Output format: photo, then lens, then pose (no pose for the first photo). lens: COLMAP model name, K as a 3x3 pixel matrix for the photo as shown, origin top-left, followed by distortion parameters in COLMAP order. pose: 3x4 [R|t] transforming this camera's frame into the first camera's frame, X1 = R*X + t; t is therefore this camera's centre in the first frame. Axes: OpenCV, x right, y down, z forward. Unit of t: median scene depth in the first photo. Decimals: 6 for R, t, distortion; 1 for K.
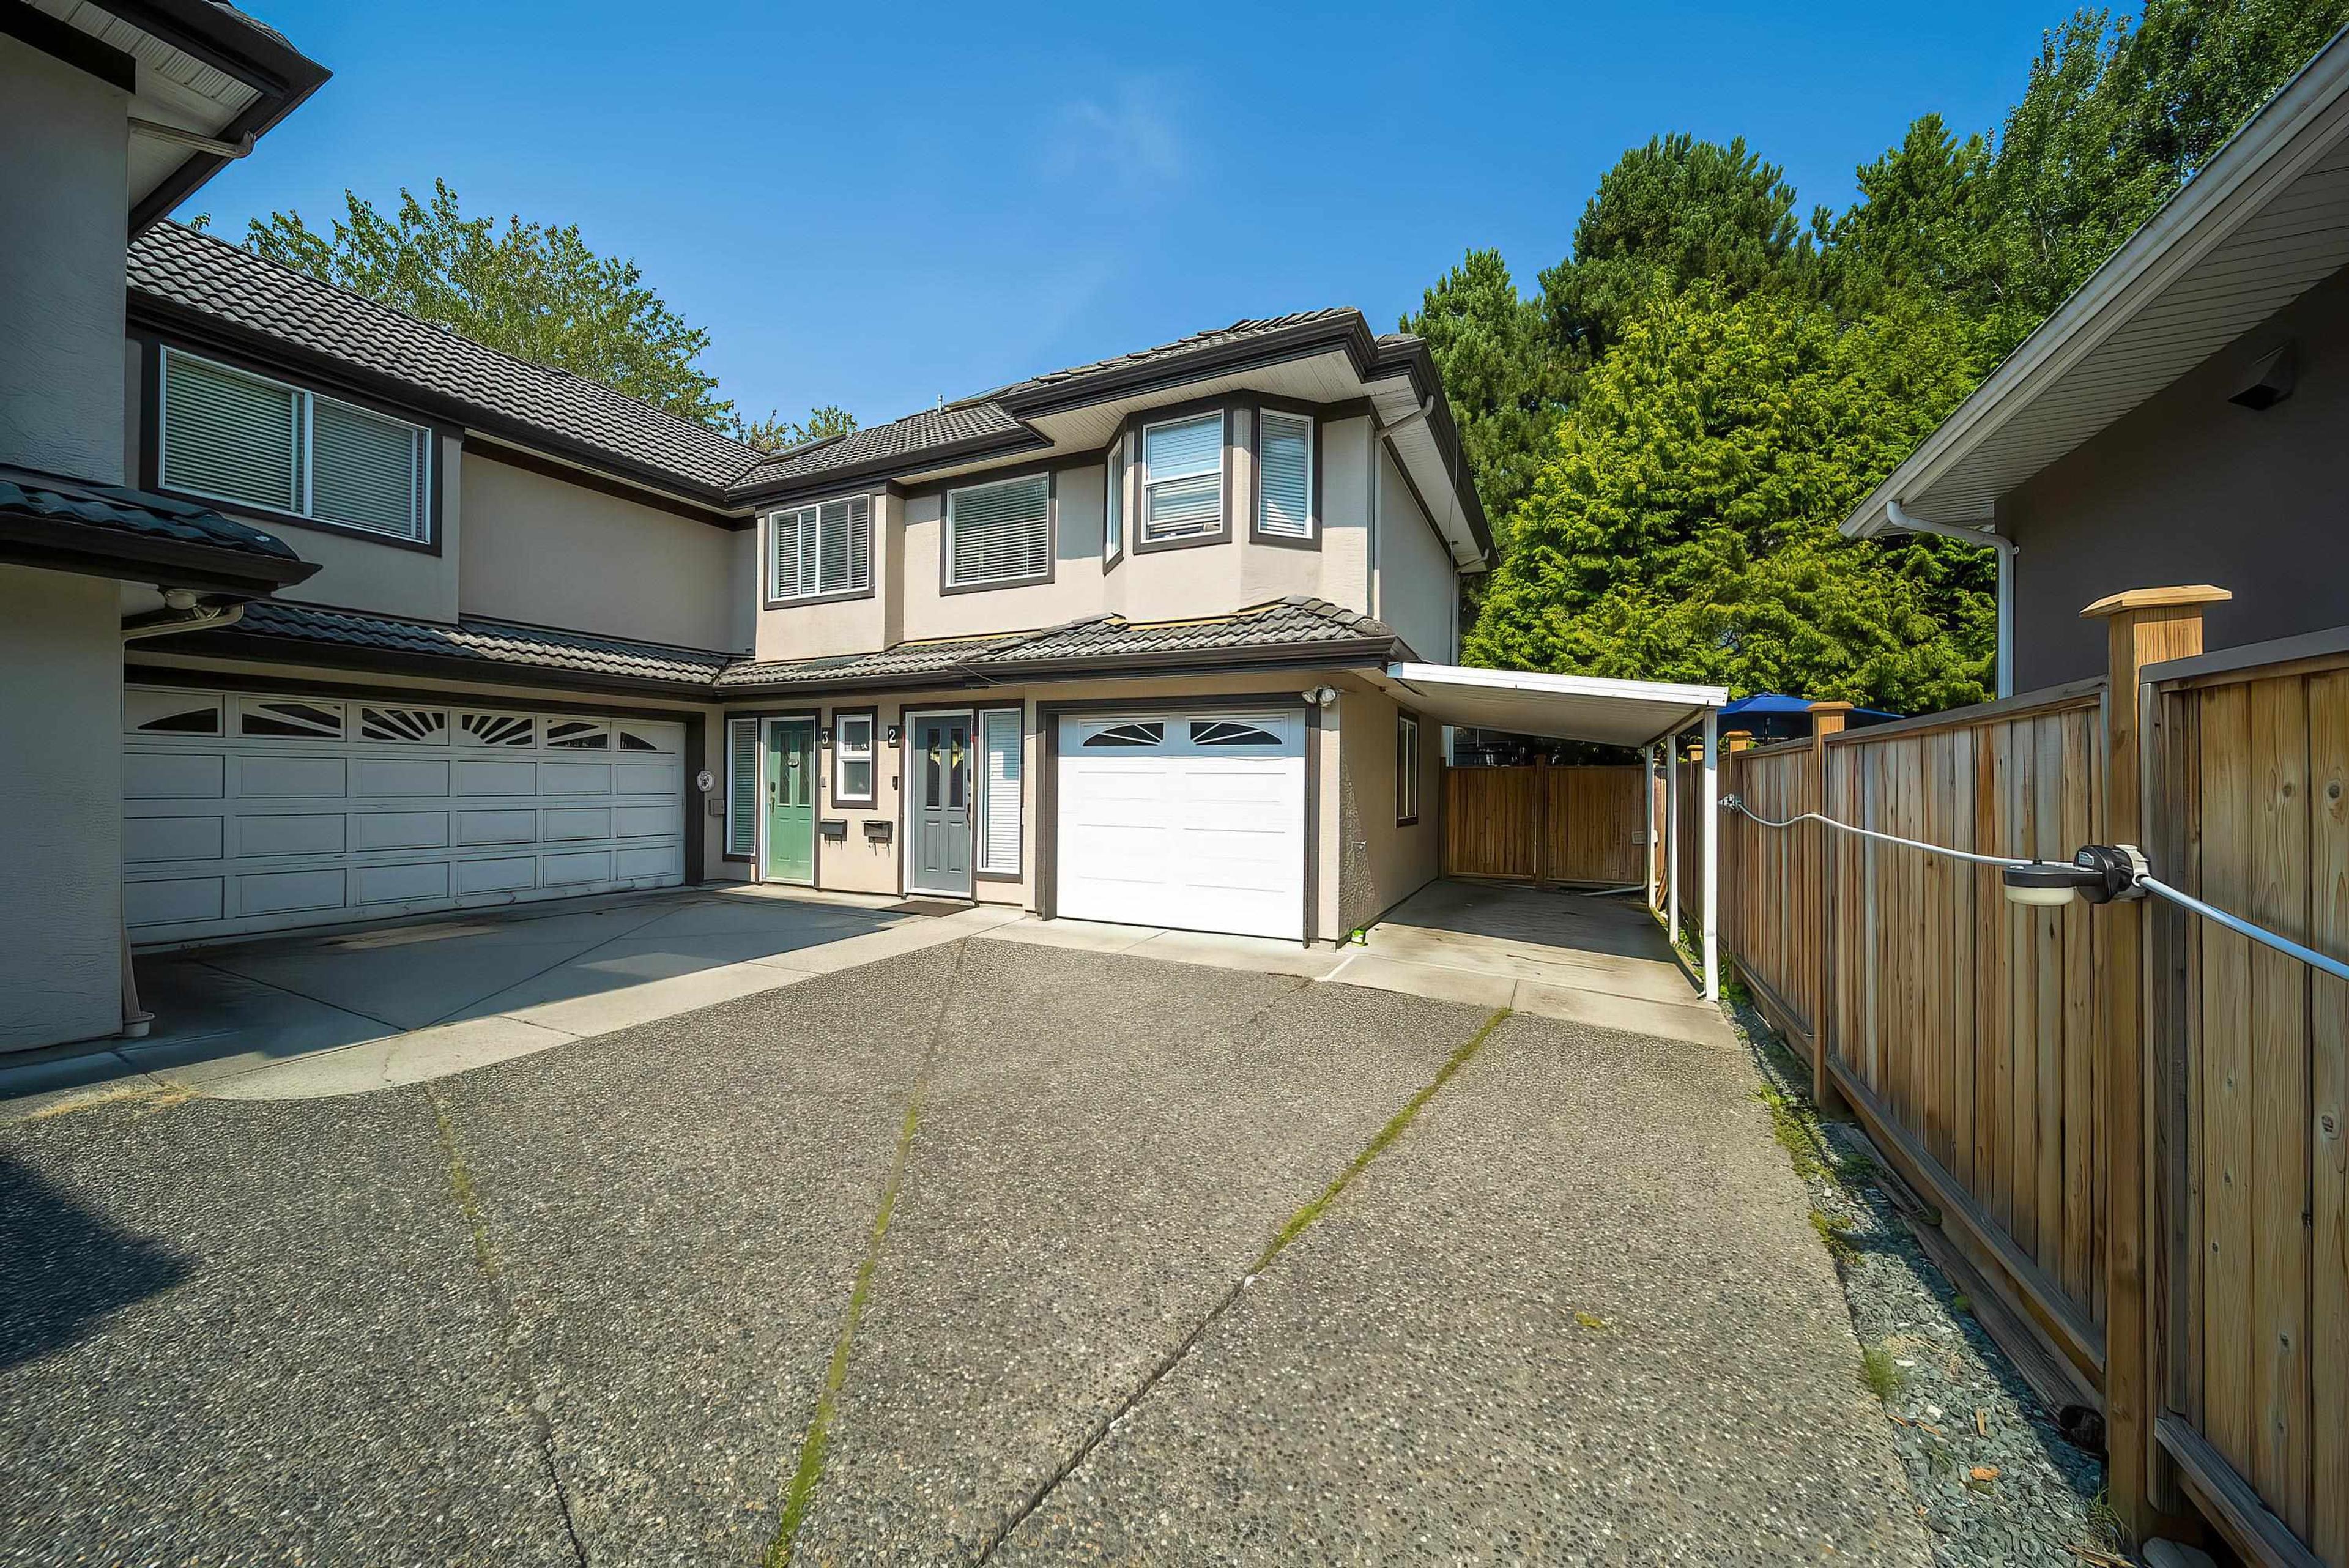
lens RADIAL K [[825.9, 0, 1180.5], [0, 825.9, 785.9], [0, 0, 1]] dist [-0.001501, -0.001393]
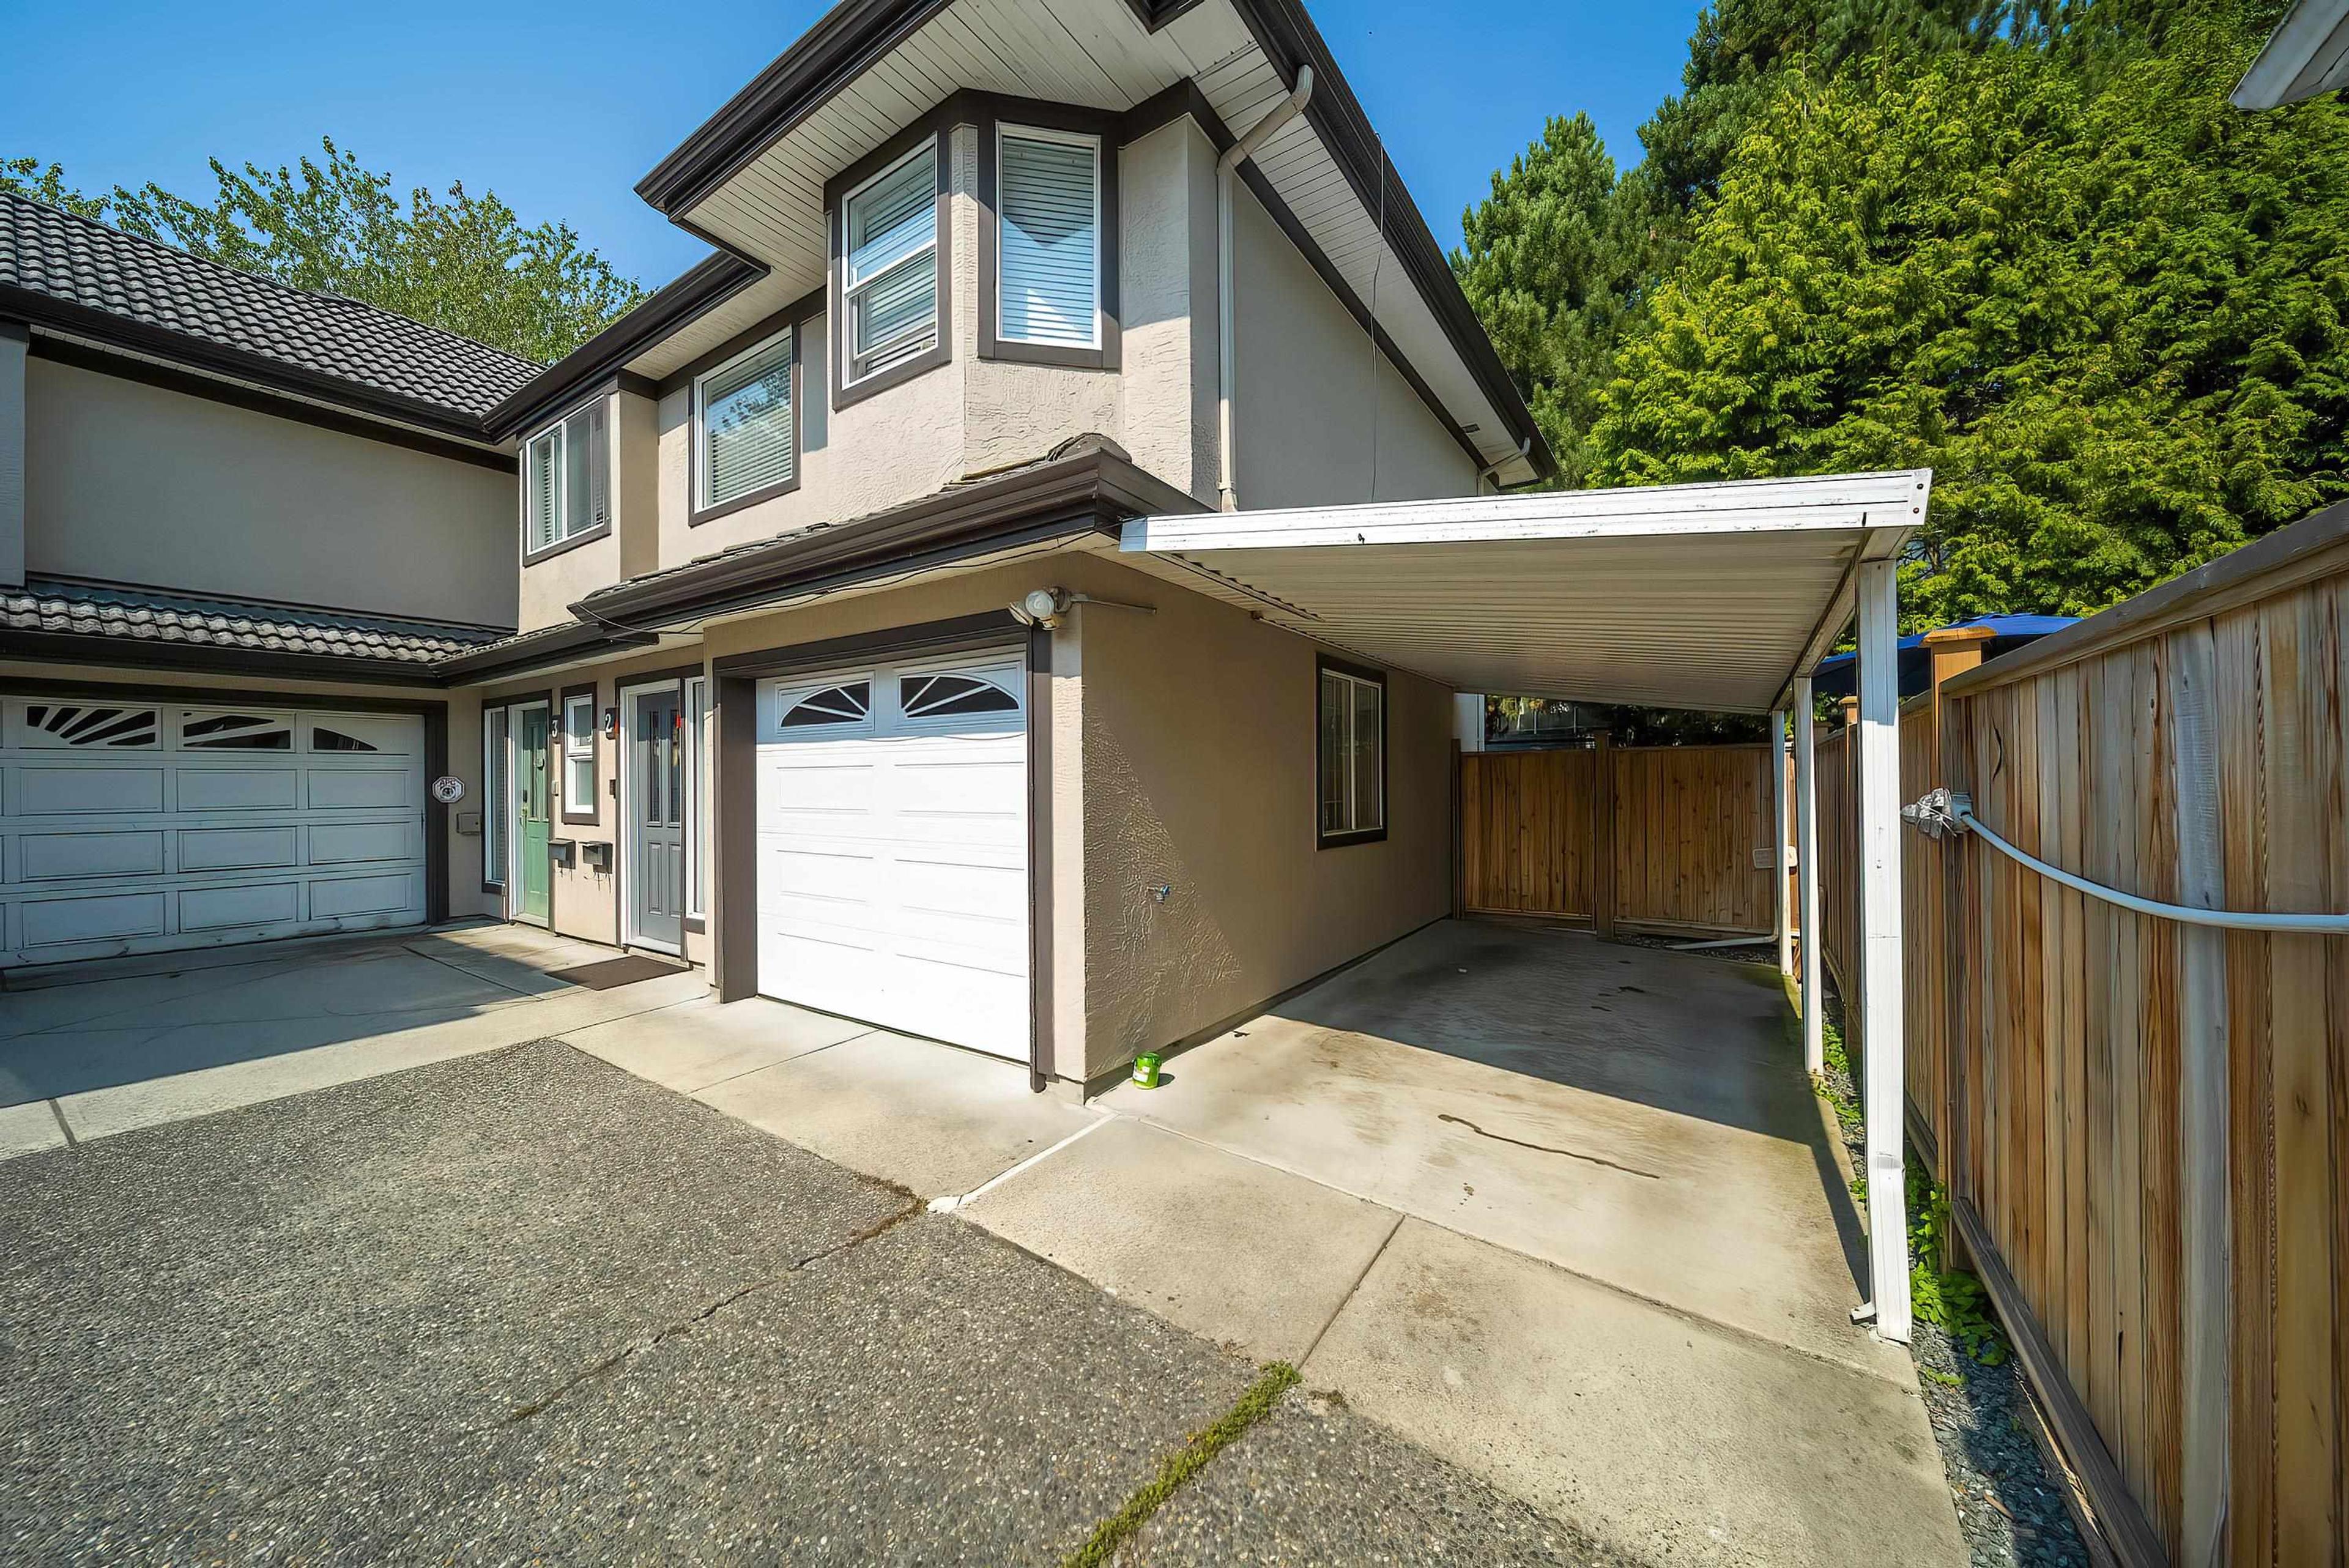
lens RADIAL K [[825.9, 0, 1180.1], [0, 825.9, 783.9], [0, 0, 1]] dist [-0.001501, -0.001393]
pose [[0.989640, -0.014996, -0.142789, 0.237354], [0.014572, 0.999886, -0.004018, 0.002382], [0.142833, 0.001896, 0.989745, 0.363903]]
